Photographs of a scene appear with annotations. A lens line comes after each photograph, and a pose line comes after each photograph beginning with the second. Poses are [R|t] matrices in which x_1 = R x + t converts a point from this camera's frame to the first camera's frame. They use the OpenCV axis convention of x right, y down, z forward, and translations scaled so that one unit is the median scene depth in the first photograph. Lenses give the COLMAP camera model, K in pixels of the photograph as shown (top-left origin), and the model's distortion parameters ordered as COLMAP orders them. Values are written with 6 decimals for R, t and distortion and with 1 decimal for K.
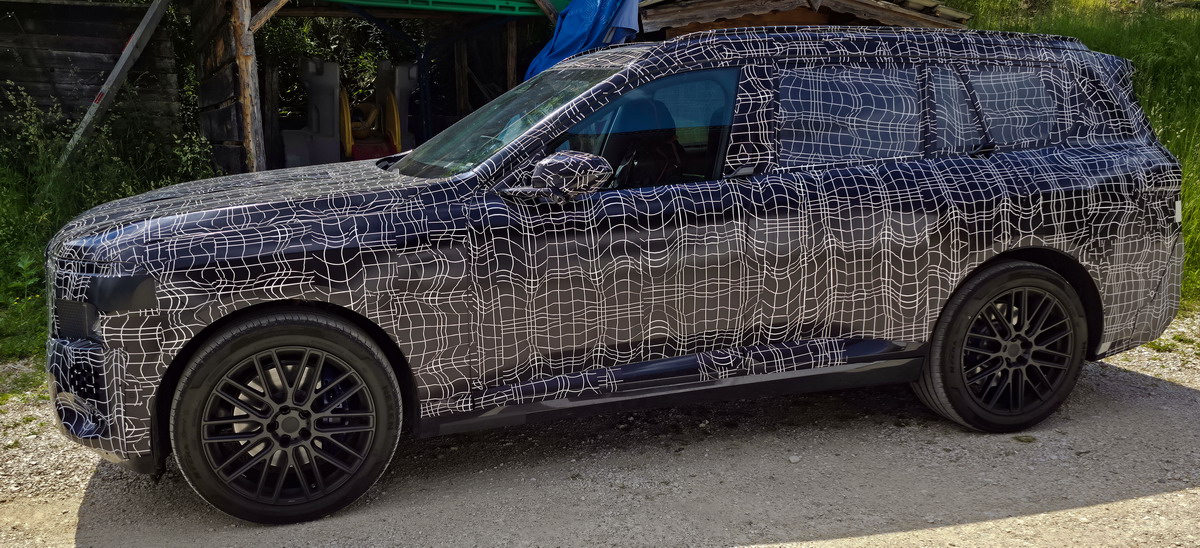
lens RADIAL K [[970.3, 0, 583.7], [0, 970.3, 283.5], [0, 0, 1]] dist [0.106336, -0.080525]
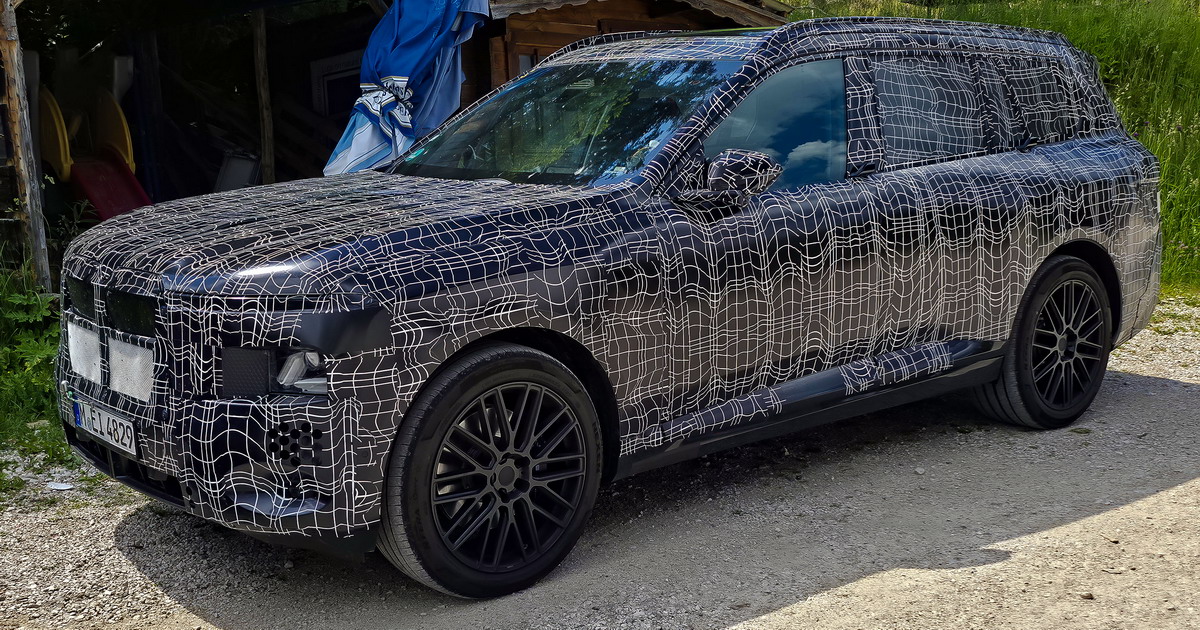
lens RADIAL K [[1310.4, 0, 540.2], [0, 1310.4, 328.4], [0, 0, 1]] dist [0.104482, 0.000000]
pose [[0.926307, -0.068103, 0.370563, -0.624118], [0.076238, 0.997063, -0.007332, 0.024066], [-0.368975, 0.035043, 0.928778, -0.065893]]
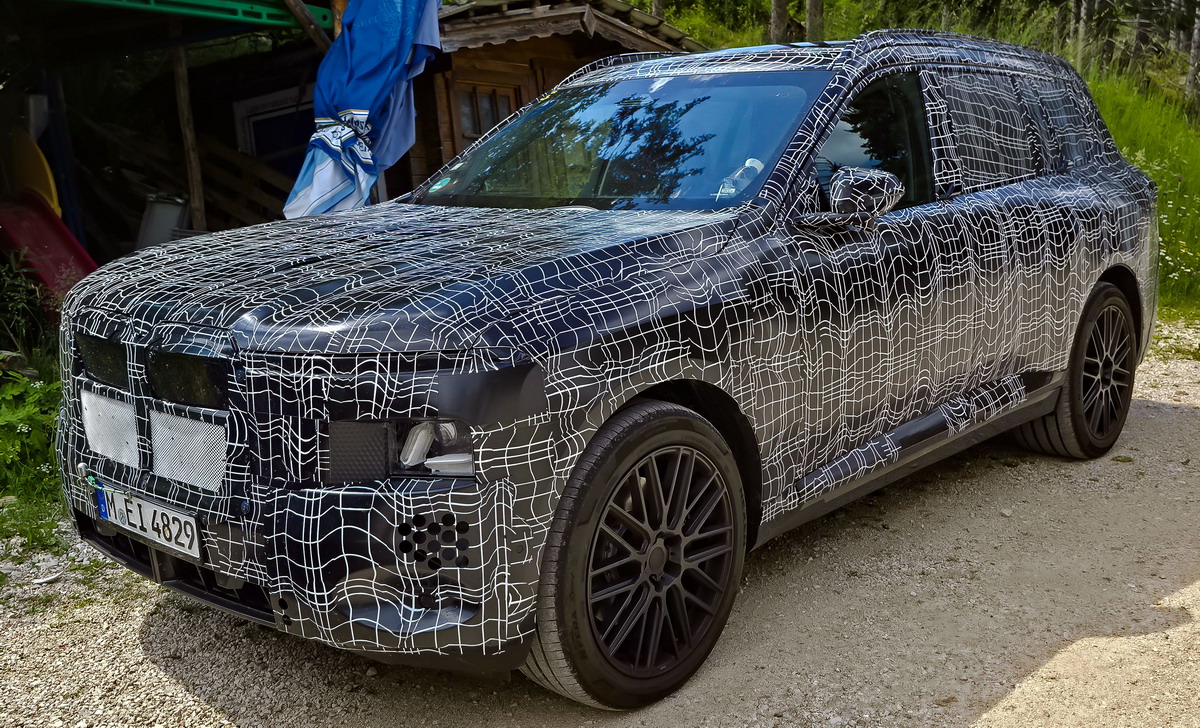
lens RADIAL K [[1175.4, 0, 536.9], [0, 1175.4, 377.6], [0, 0, 1]] dist [0.061750, 0.000000]
pose [[0.866559, -0.104521, 0.488007, -0.704918], [0.109022, 0.993852, 0.019272, -0.011283], [-0.487022, 0.036504, 0.872627, 0.271046]]
